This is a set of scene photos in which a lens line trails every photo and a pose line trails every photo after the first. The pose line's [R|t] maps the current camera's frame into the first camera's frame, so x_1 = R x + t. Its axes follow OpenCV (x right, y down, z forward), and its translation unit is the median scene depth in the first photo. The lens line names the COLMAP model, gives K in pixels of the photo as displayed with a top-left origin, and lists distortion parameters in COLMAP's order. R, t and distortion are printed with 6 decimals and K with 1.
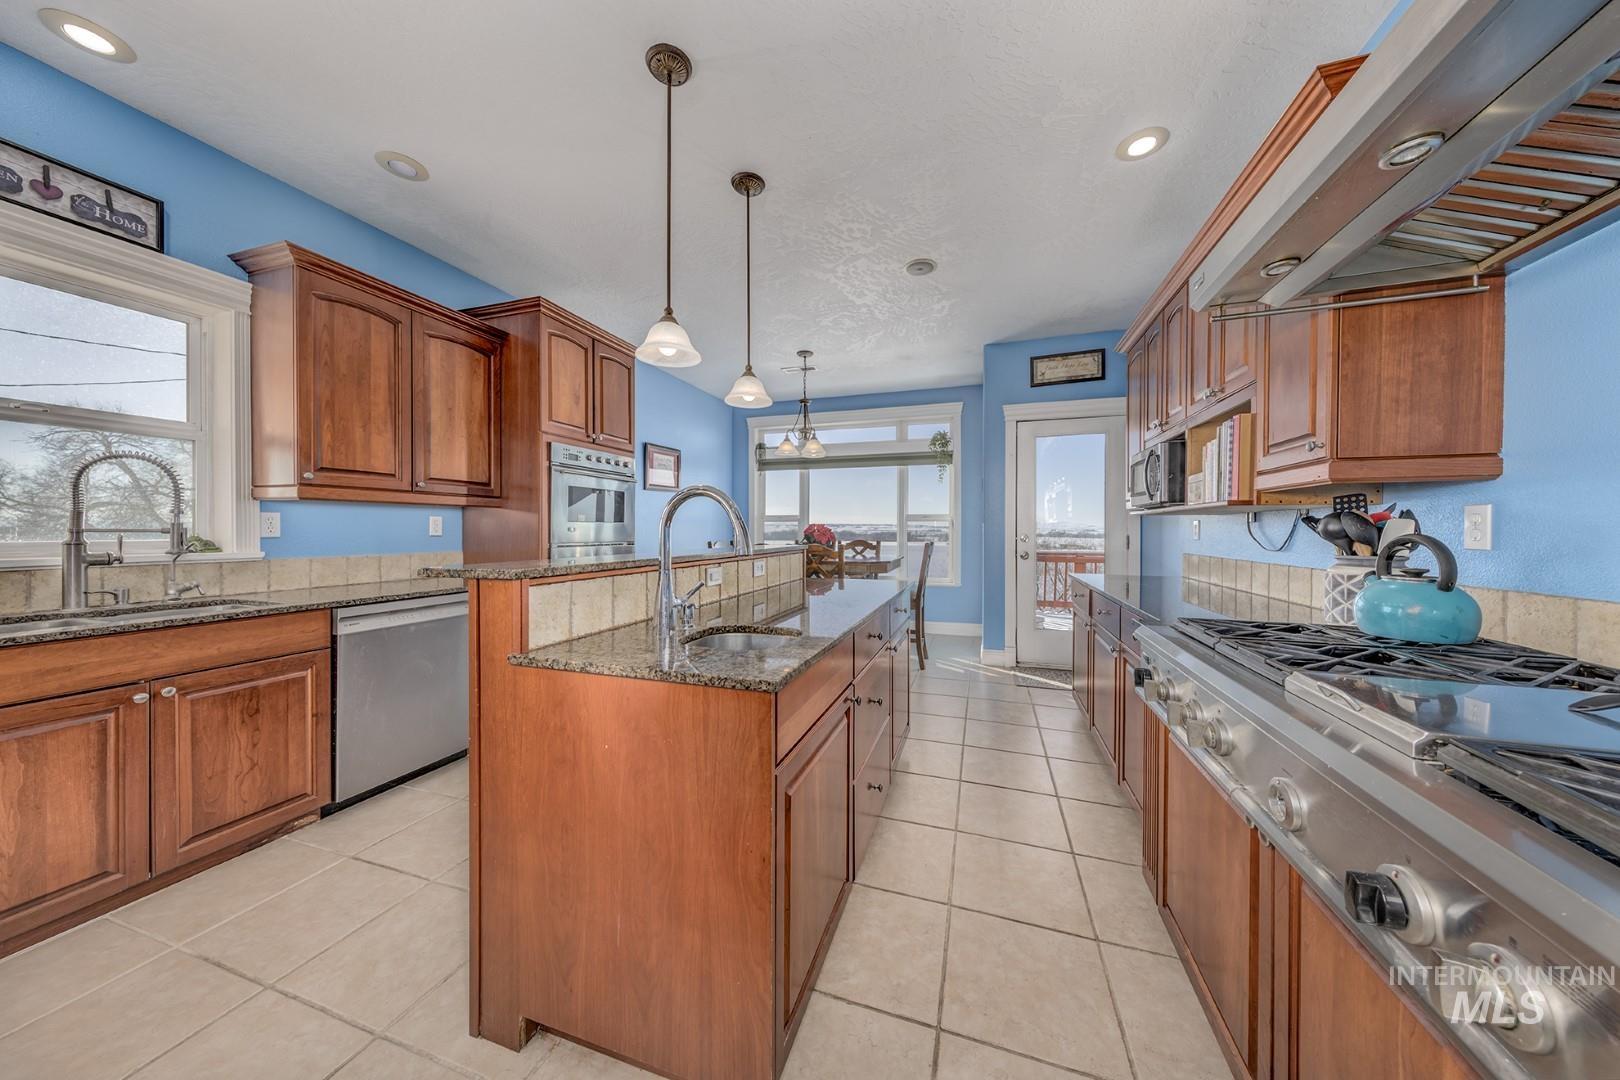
lens RADIAL K [[629.9, 0, 879.7], [0, 629.9, 537.0], [0, 0, 1]] dist [0.000518, 0.000311]
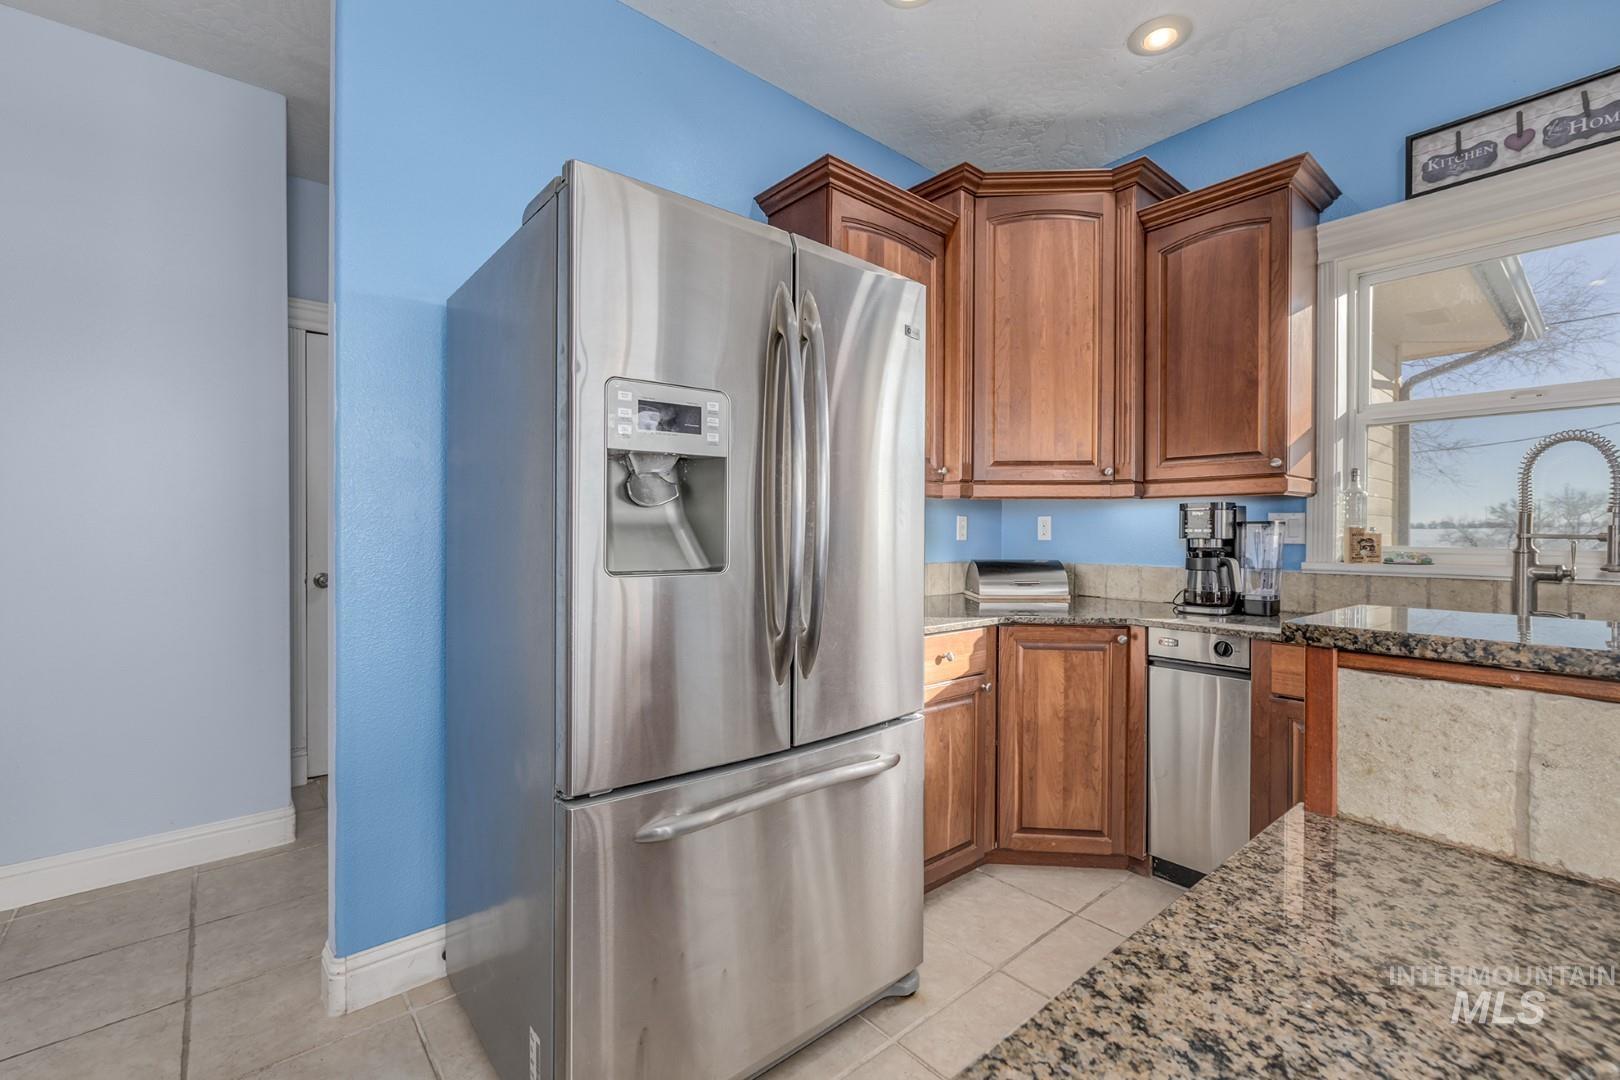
lens RADIAL K [[694.3, 0, 810.0], [0, 694.3, 540.0], [0, 0, 1]] dist [0.002460, -0.000377]
pose [[-0.619456, 0.006697, -0.785003, 0.018618], [-0.013988, 0.999711, 0.019566, -0.007643], [0.784907, 0.023101, -0.619183, 0.629644]]
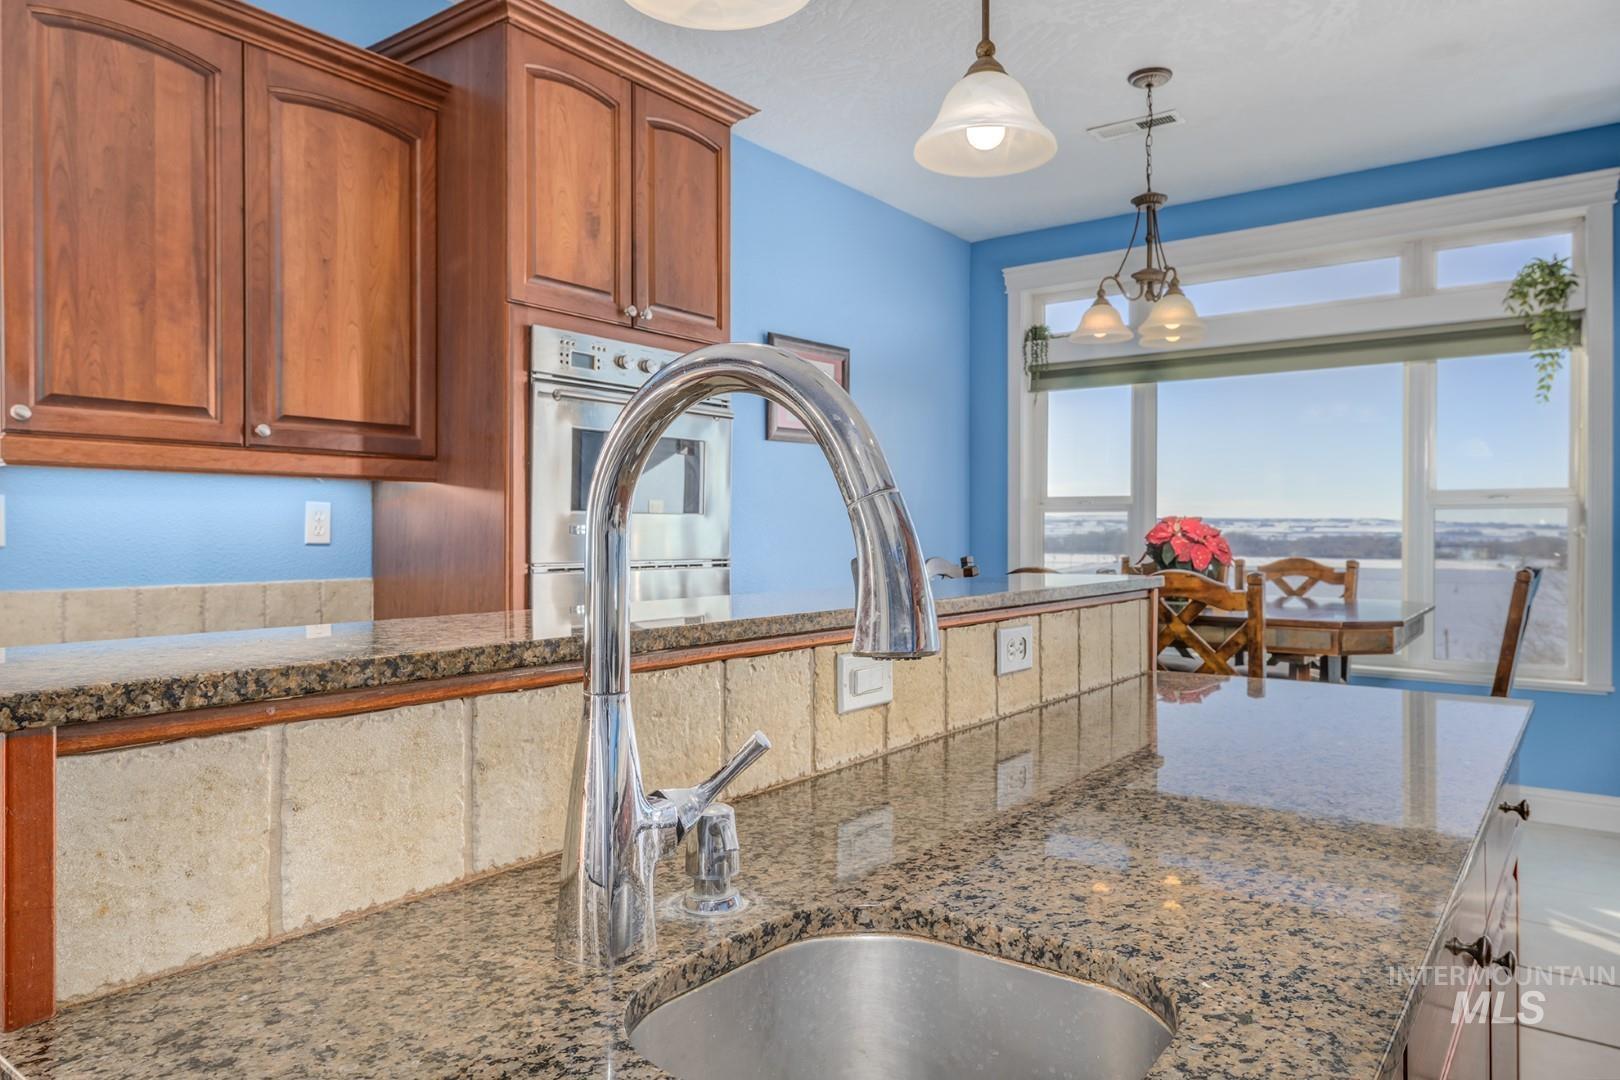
lens RADIAL K [[1106.3, 0, 765.3], [0, 1106.3, 532.6], [0, 0, 1]] dist [0.006944, 0.004133]
pose [[0.905658, 0.001303, -0.424008, -0.069652], [-0.005358, 0.999951, -0.008373, -0.005806], [0.423976, 0.009855, 0.905620, 0.455226]]
